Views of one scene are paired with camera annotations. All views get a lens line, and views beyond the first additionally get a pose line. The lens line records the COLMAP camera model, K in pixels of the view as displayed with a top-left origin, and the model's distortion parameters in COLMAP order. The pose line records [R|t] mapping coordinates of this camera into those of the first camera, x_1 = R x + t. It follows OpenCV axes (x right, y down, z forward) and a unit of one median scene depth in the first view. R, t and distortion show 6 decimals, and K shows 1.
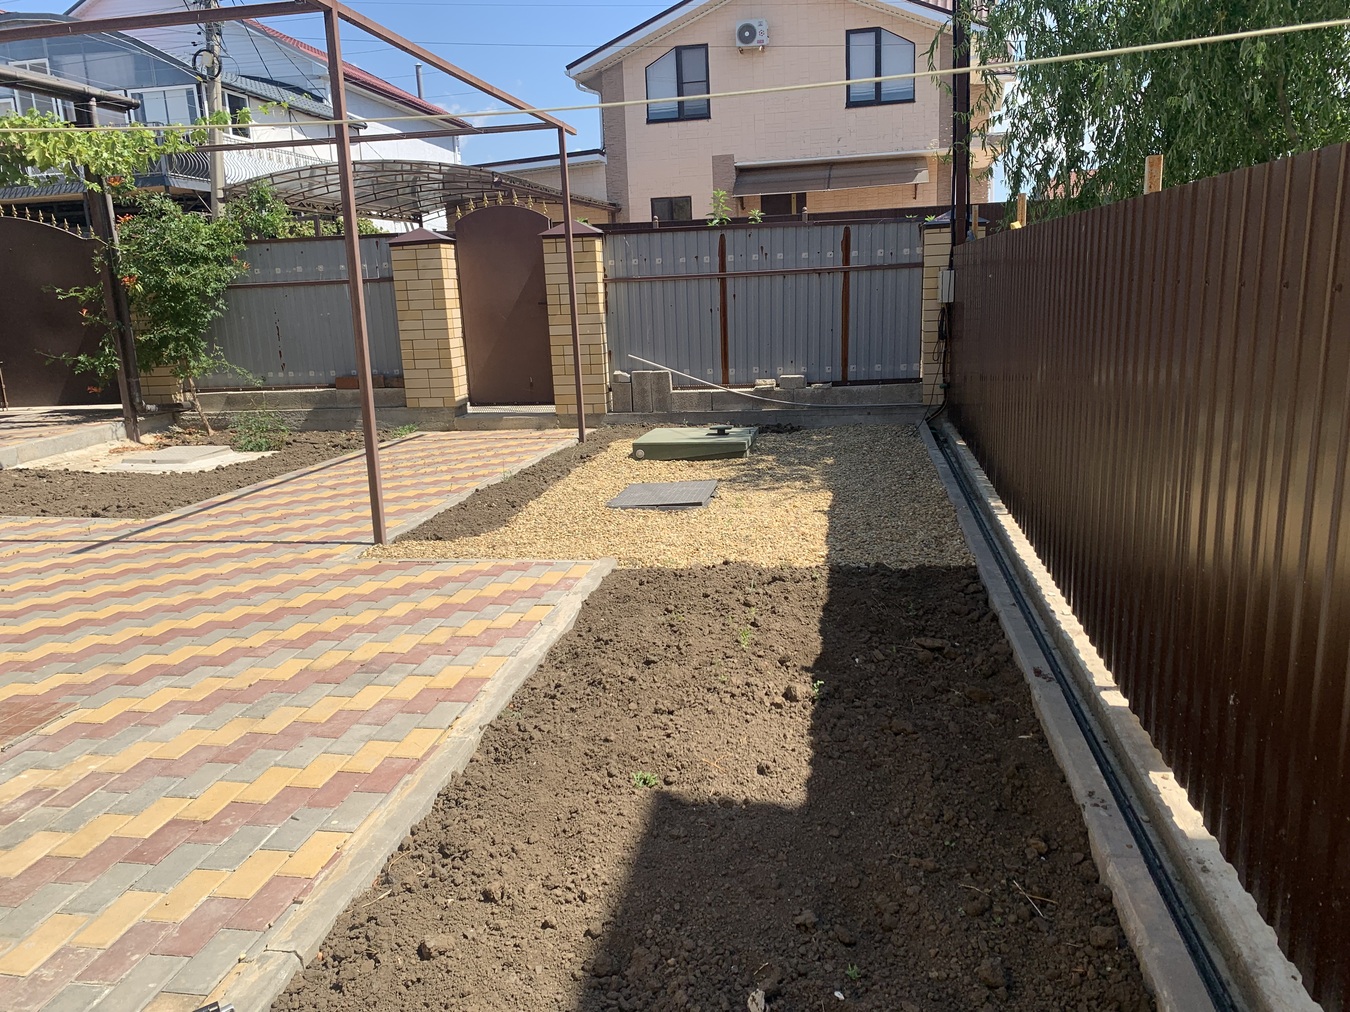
lens RADIAL K [[1024.0, 0, 675.0], [0, 1024.0, 506.0], [0, 0, 1]] dist [0.070987, -0.089092]
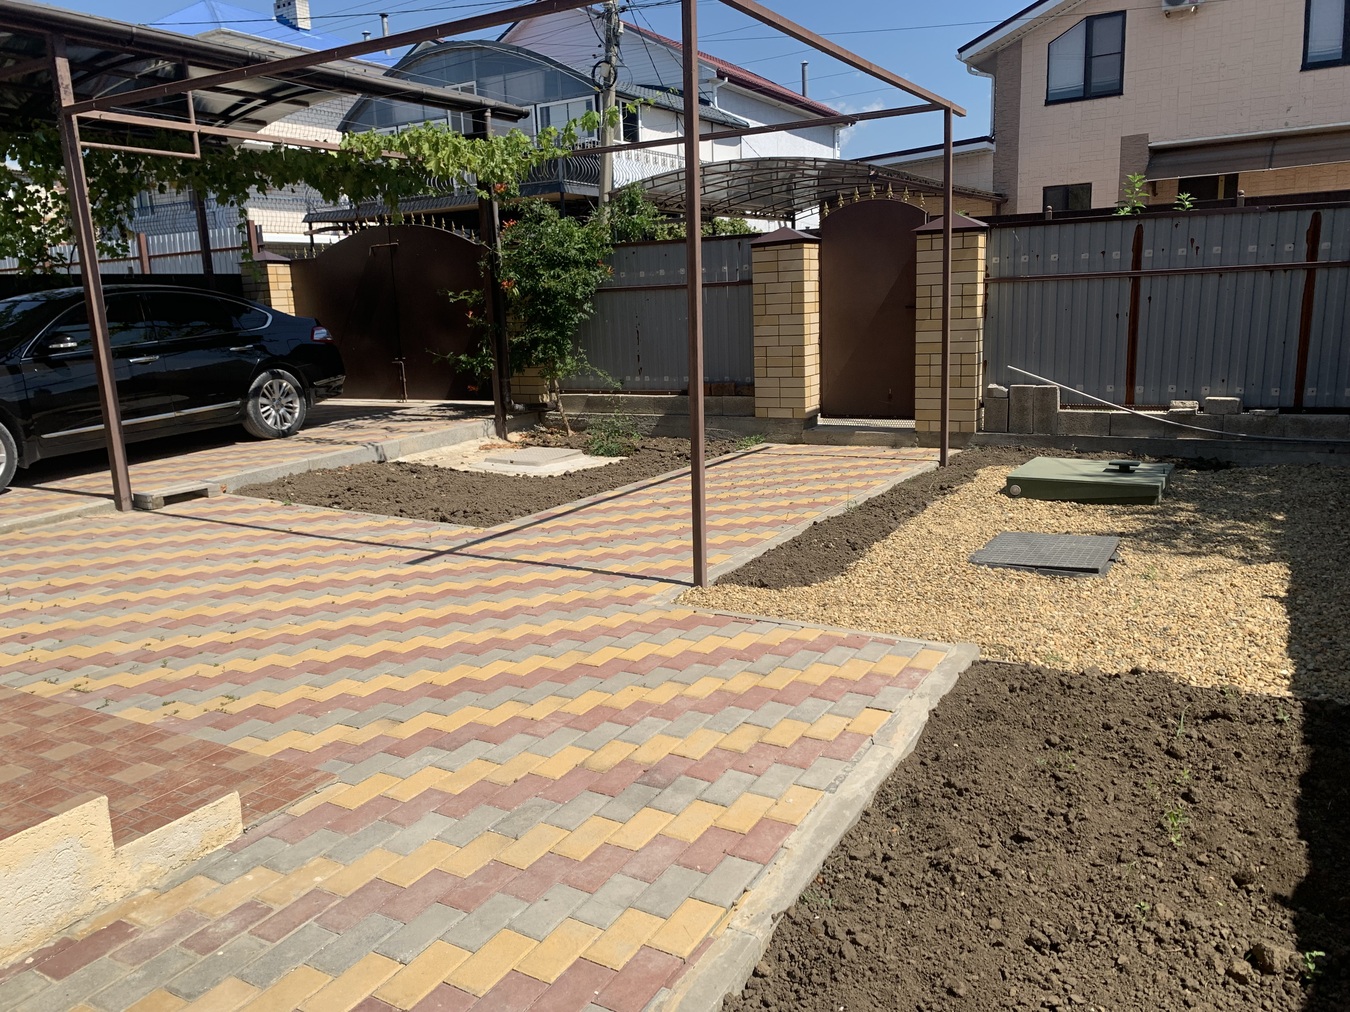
lens RADIAL K [[1008.5, 0, 670.4], [0, 1008.5, 487.5], [0, 0, 1]] dist [0.073717, -0.080429]
pose [[0.936836, 0.069596, -0.342776, -0.011695], [-0.072766, 0.997342, 0.003621, -0.030388], [0.342117, 0.021550, 0.939410, 0.108461]]
